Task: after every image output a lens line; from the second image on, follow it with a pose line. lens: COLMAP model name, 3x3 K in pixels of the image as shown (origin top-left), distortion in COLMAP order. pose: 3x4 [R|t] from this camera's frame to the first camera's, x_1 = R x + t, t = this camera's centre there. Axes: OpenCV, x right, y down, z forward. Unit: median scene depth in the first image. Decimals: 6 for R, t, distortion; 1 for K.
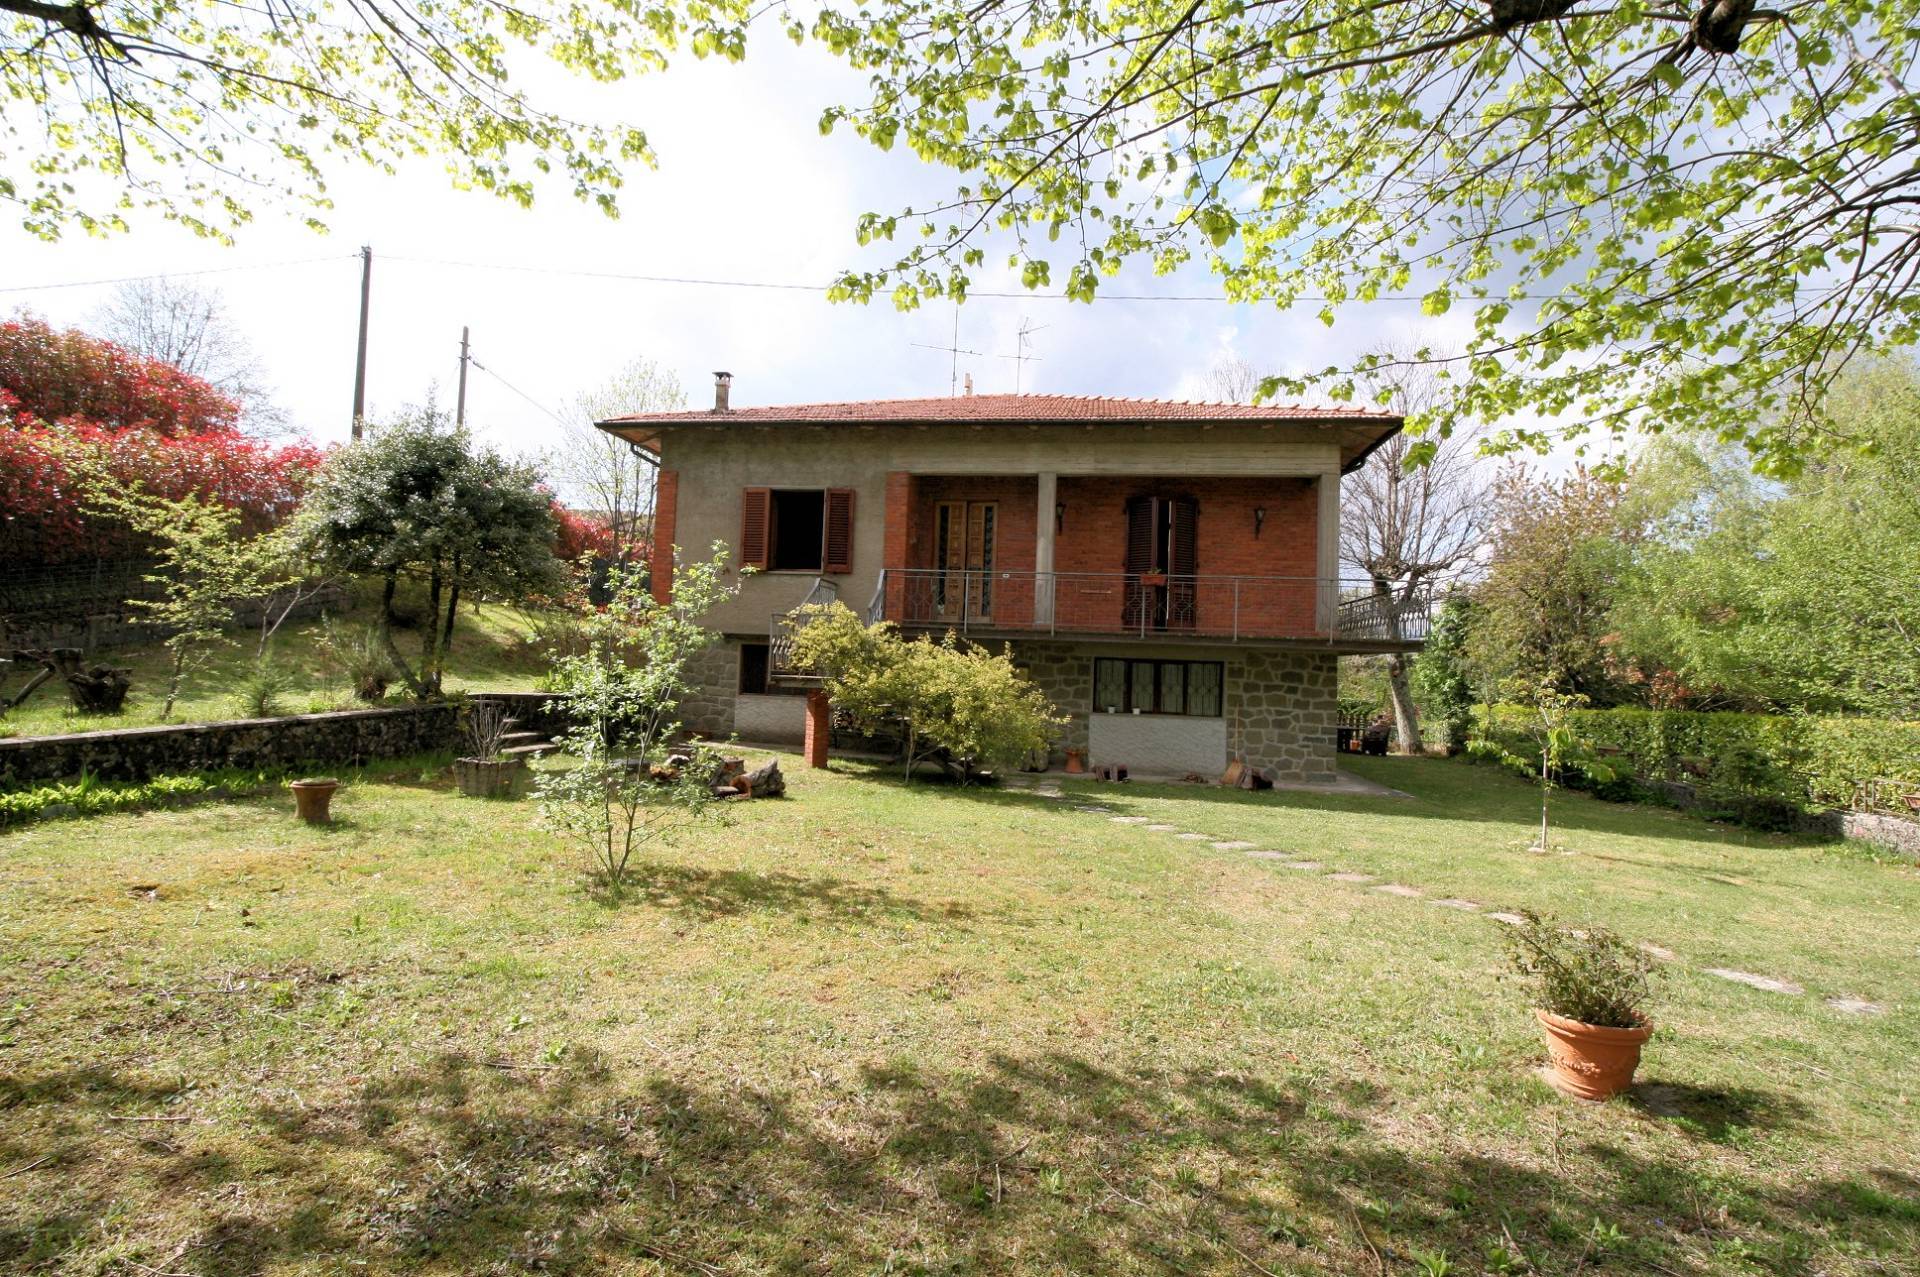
lens RADIAL K [[889.6, 0, 960.0], [0, 889.6, 638.5], [0, 0, 1]] dist [-0.003041, -0.012019]
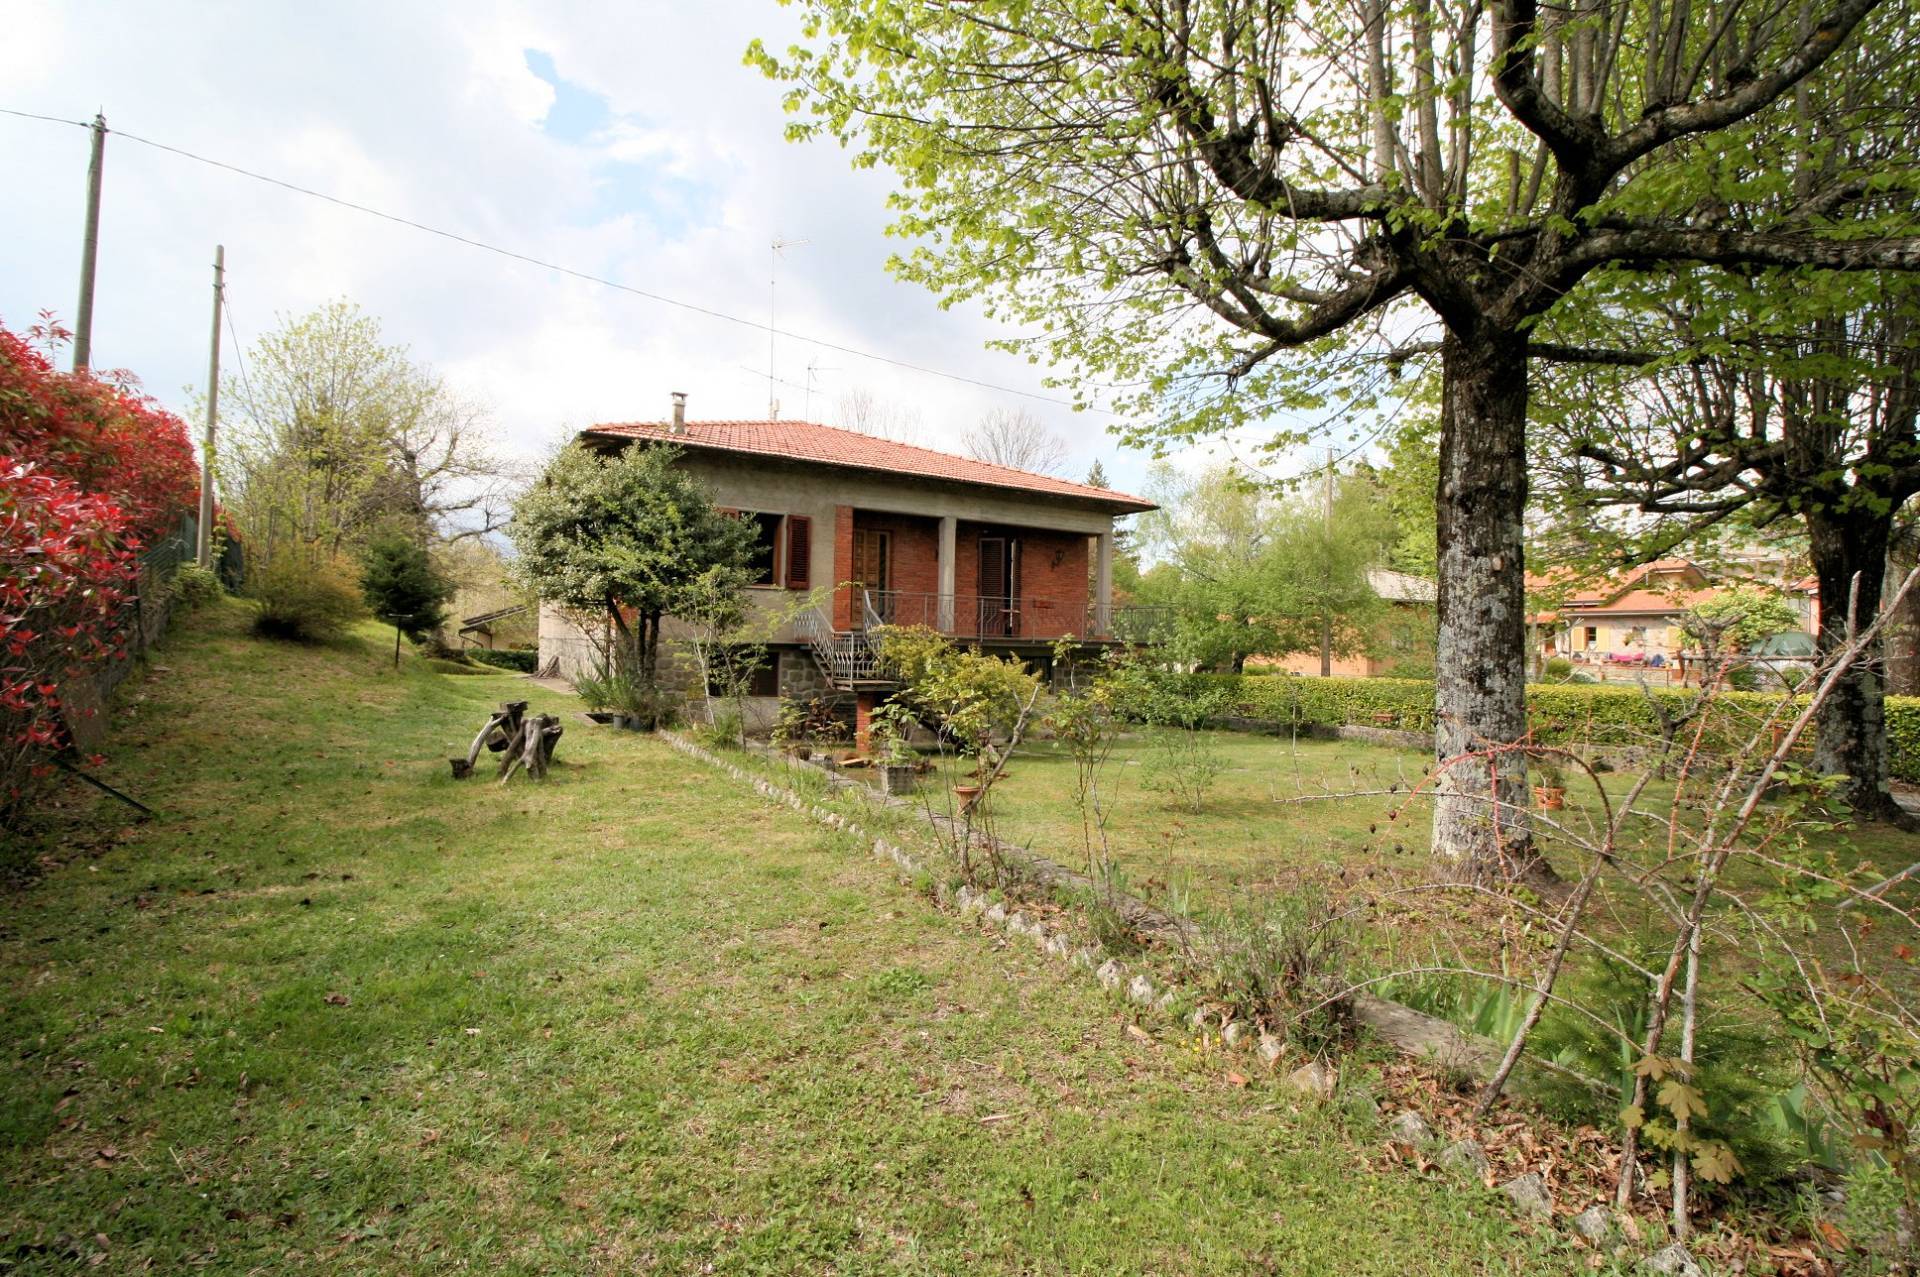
lens RADIAL K [[889.6, 0, 960.0], [0, 889.6, 638.5], [0, 0, 1]] dist [-0.003041, -0.012019]
pose [[0.771581, -0.009769, 0.636056, -0.719956], [-0.011749, 0.999493, 0.029603, -0.042656], [-0.636023, -0.030314, 0.771075, -0.043030]]
